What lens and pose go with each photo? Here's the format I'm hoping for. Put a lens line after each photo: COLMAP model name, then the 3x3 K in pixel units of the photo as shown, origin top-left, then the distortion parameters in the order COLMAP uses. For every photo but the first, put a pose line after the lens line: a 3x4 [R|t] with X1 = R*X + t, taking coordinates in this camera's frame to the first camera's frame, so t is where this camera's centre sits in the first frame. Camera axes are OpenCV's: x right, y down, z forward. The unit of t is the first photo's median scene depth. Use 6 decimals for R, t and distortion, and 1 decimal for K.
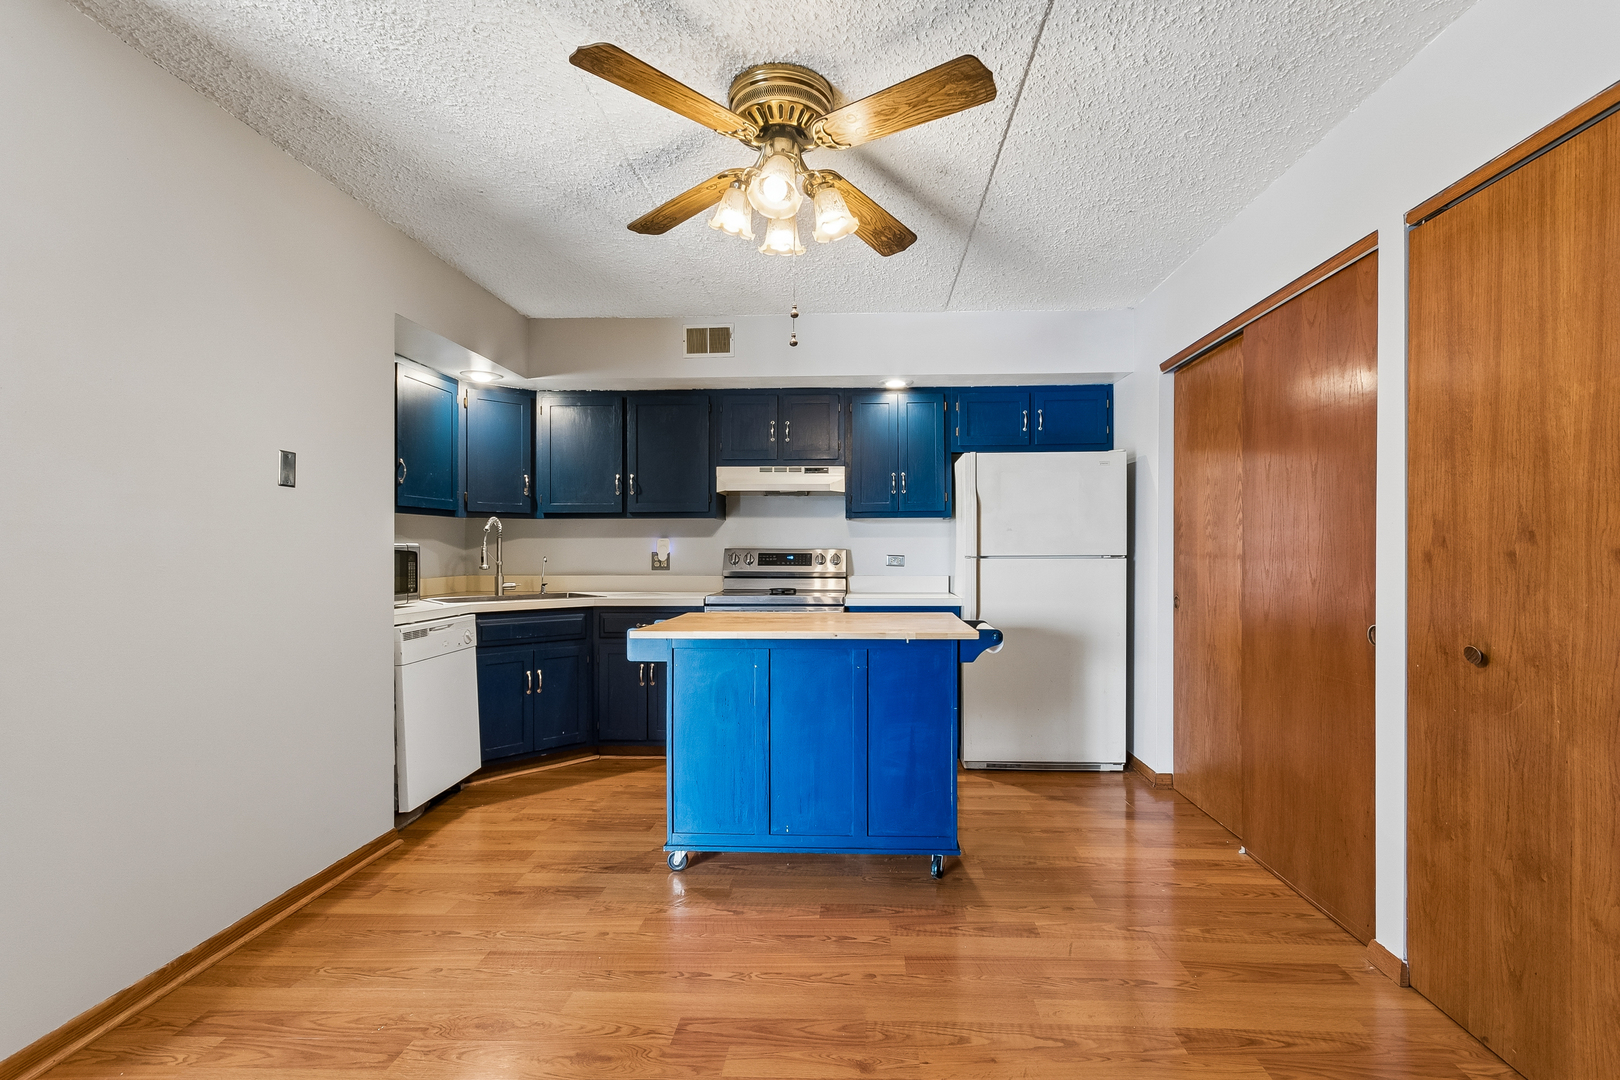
lens RADIAL K [[723.9, 0, 819.2], [0, 723.9, 541.5], [0, 0, 1]] dist [-0.000165, -0.000301]
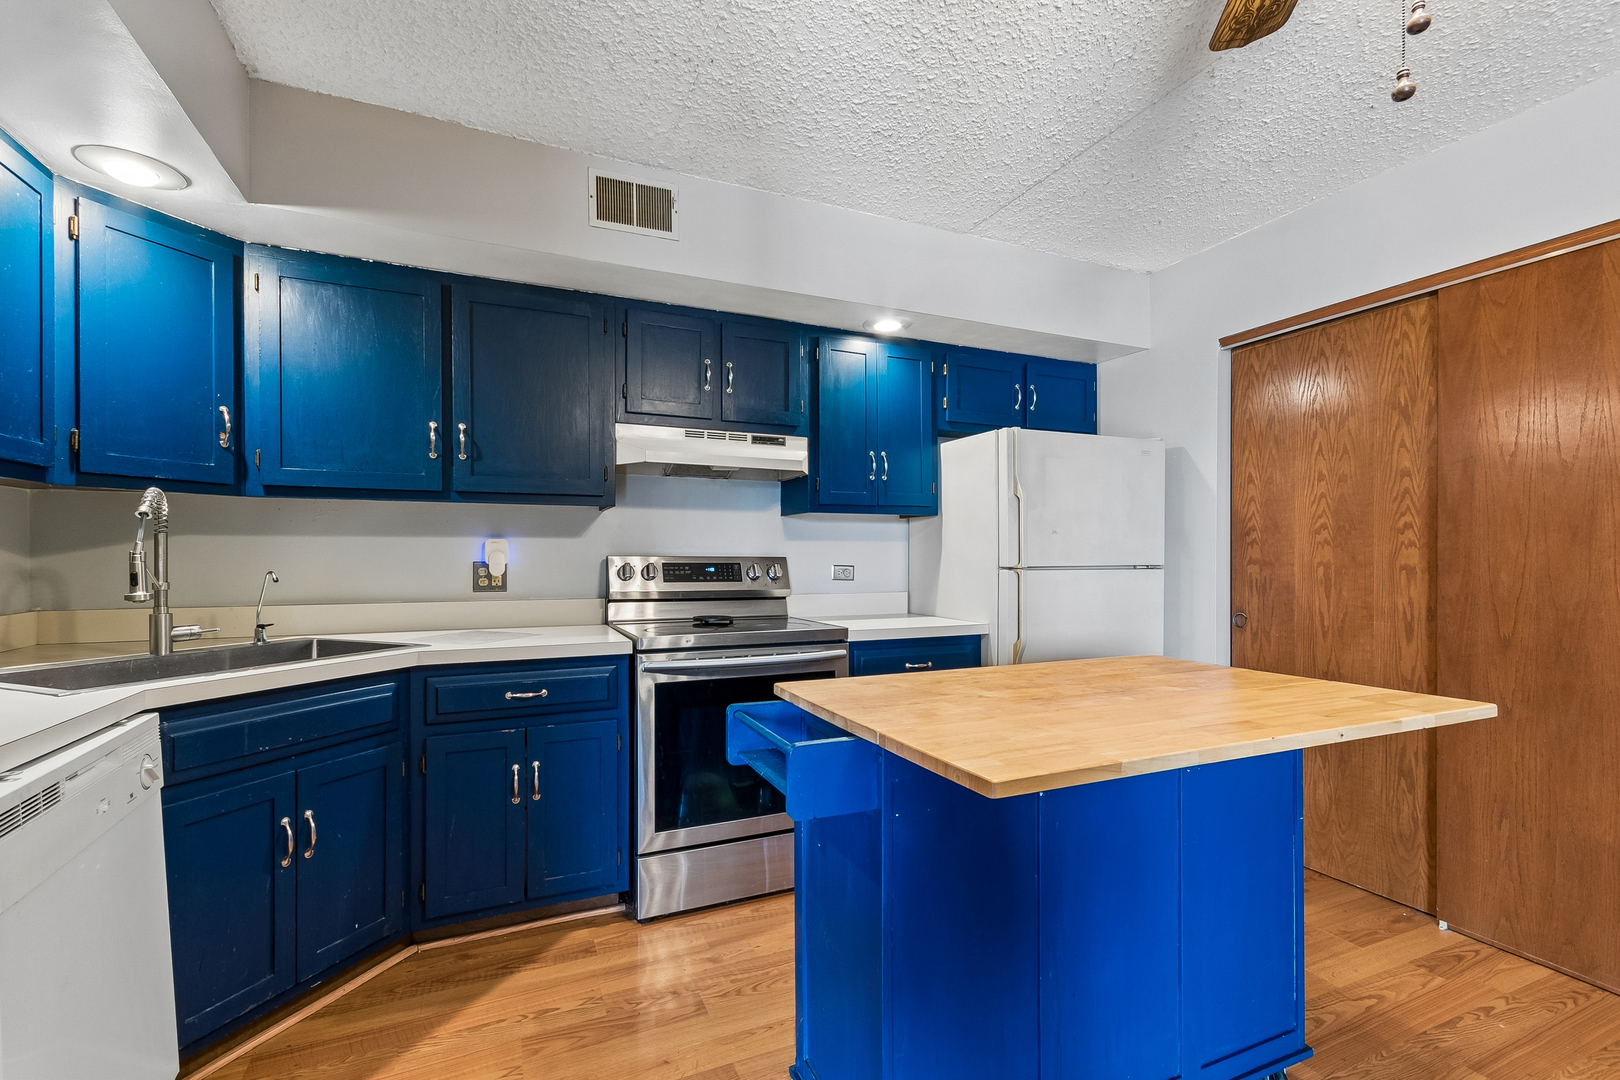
lens RADIAL K [[723.9, 0, 807.6], [0, 723.9, 554.6], [0, 0, 1]] dist [-0.000165, -0.000301]
pose [[0.892270, 0.002683, 0.451494, -0.277758], [-0.006926, 0.999946, 0.007746, 0.002632], [-0.451449, -0.010039, 0.892241, 0.384616]]
